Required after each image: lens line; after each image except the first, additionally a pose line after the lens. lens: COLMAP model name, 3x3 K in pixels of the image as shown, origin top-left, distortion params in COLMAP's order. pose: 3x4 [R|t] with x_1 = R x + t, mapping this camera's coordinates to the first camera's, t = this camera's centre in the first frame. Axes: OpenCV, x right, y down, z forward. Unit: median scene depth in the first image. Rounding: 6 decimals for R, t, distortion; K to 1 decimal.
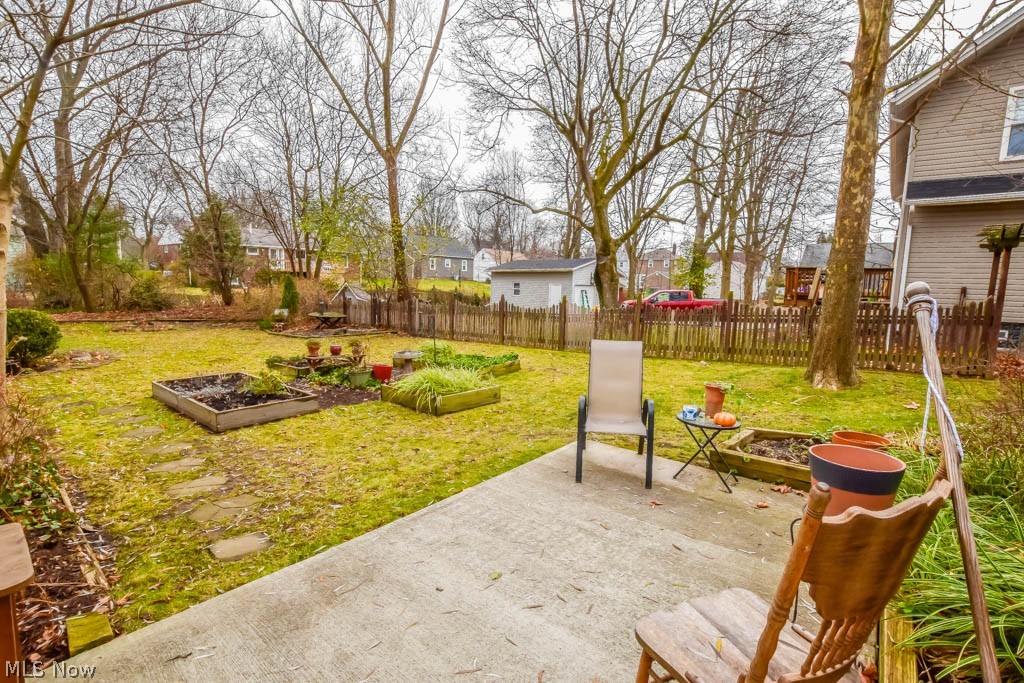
lens RADIAL K [[473.2, 0, 512.0], [0, 473.2, 341.5], [0, 0, 1]] dist [-0.018933, 0.000041]
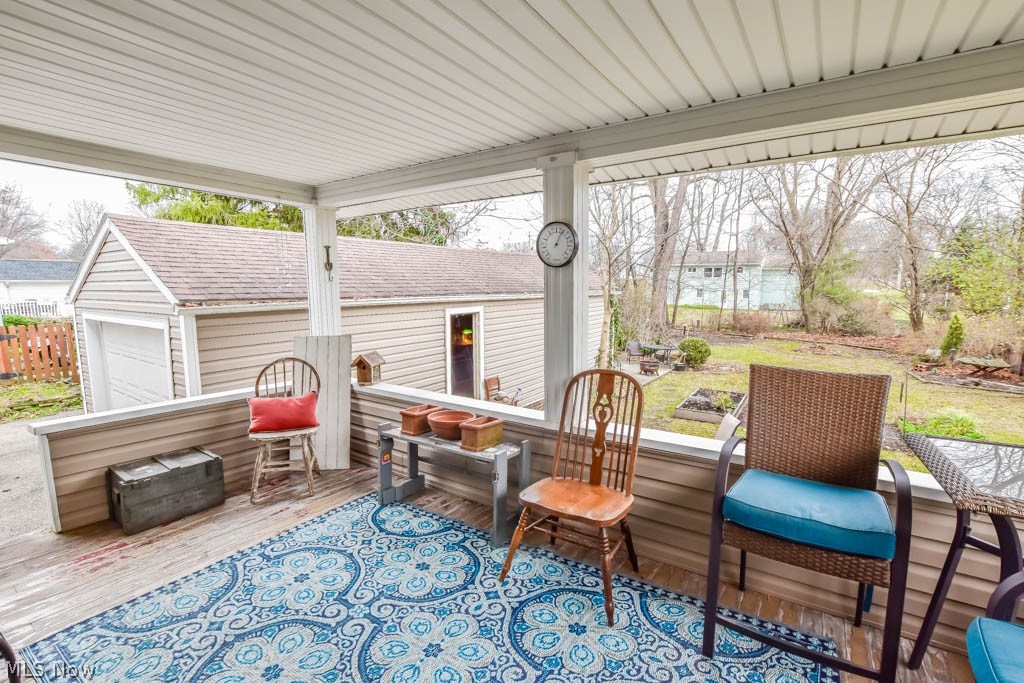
lens RADIAL K [[453.9, 0, 514.0], [0, 453.9, 341.3], [0, 0, 1]] dist [-0.026823, 0.001294]
pose [[0.098882, 0.100574, -0.990004, 0.346304], [-0.118386, 0.989003, 0.088648, -0.063481], [0.988032, 0.108437, 0.109701, 0.023453]]
